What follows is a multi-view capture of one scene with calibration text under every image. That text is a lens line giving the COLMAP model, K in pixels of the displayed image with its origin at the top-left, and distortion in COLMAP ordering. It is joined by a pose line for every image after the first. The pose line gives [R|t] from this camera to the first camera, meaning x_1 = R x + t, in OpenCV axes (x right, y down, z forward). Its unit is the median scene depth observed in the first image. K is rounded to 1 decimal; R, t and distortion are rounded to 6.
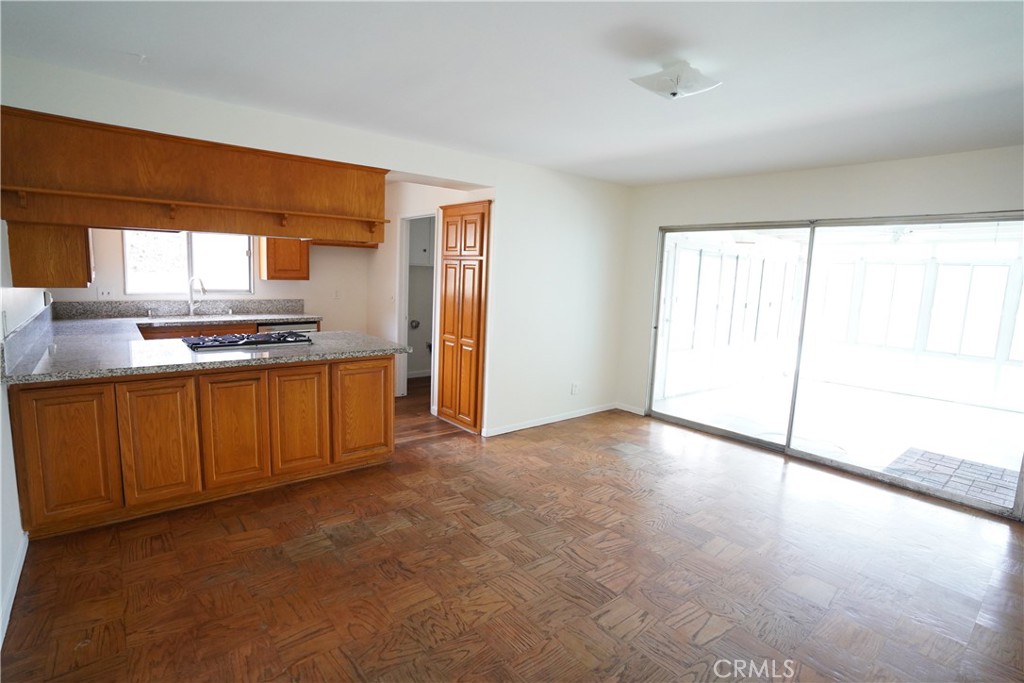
lens RADIAL K [[505.6, 0, 511.4], [0, 505.6, 342.3], [0, 0, 1]] dist [-0.053800, 0.018714]
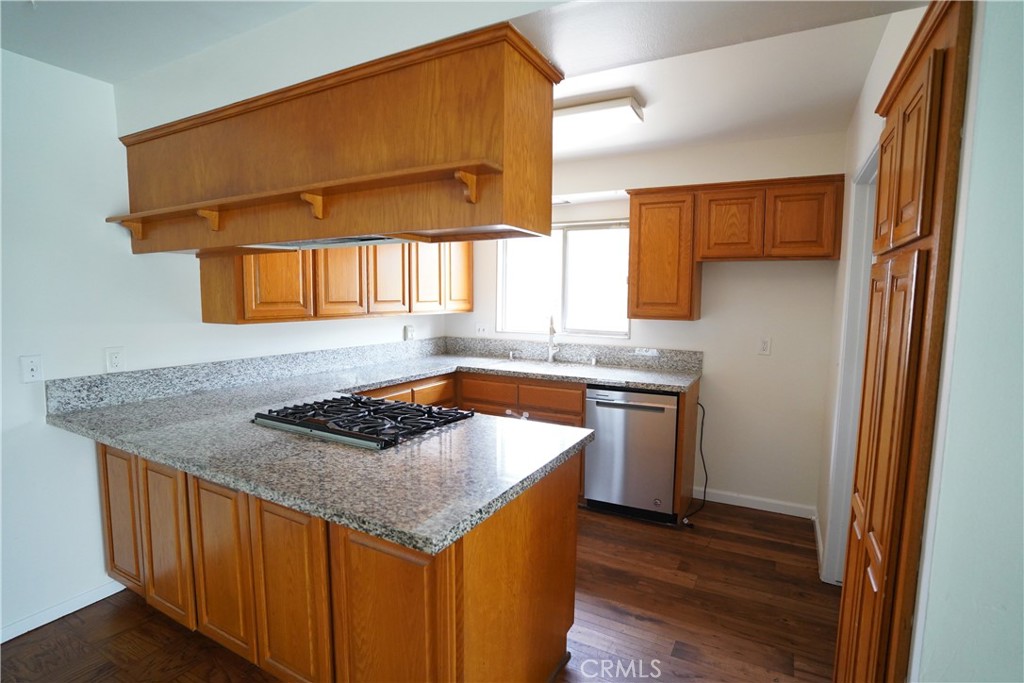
lens RADIAL K [[505.6, 0, 502.4], [0, 505.6, 339.5], [0, 0, 1]] dist [-0.053800, 0.018714]
pose [[0.356247, 0.050148, -0.933045, 0.101147], [-0.124770, 0.992169, 0.005687, -0.119408], [0.926024, 0.114391, 0.359714, 0.903179]]
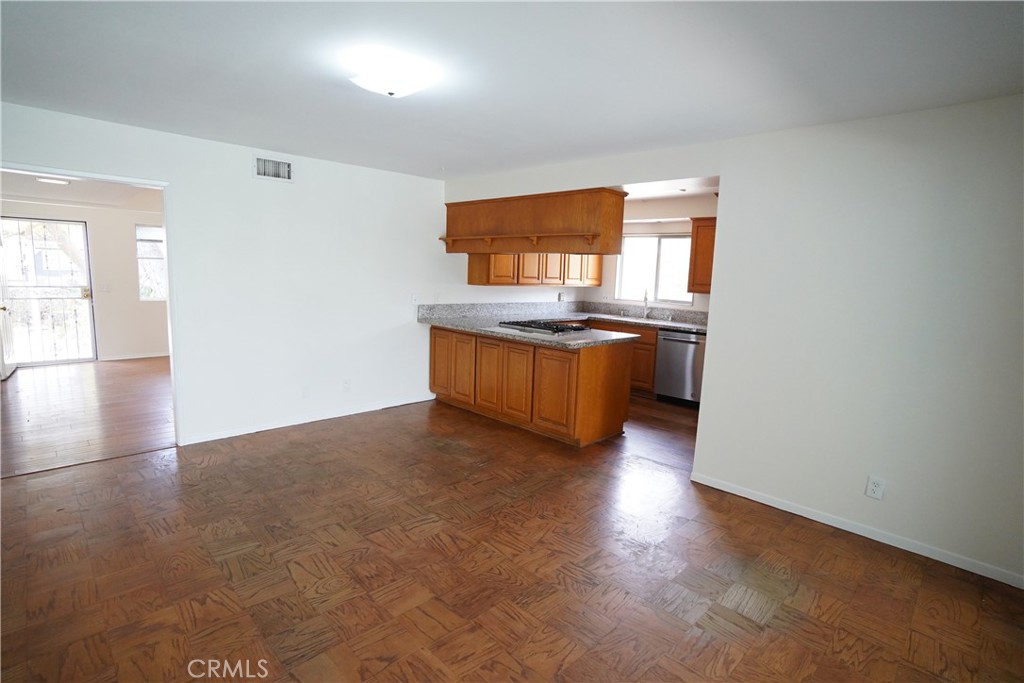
lens RADIAL K [[505.6, 0, 514.5], [0, 505.6, 343.0], [0, 0, 1]] dist [-0.053800, 0.018714]
pose [[0.102111, 0.108422, -0.988847, 0.888972], [-0.171234, 0.981121, 0.089893, -0.071420], [0.979925, 0.160145, 0.118749, 0.735541]]
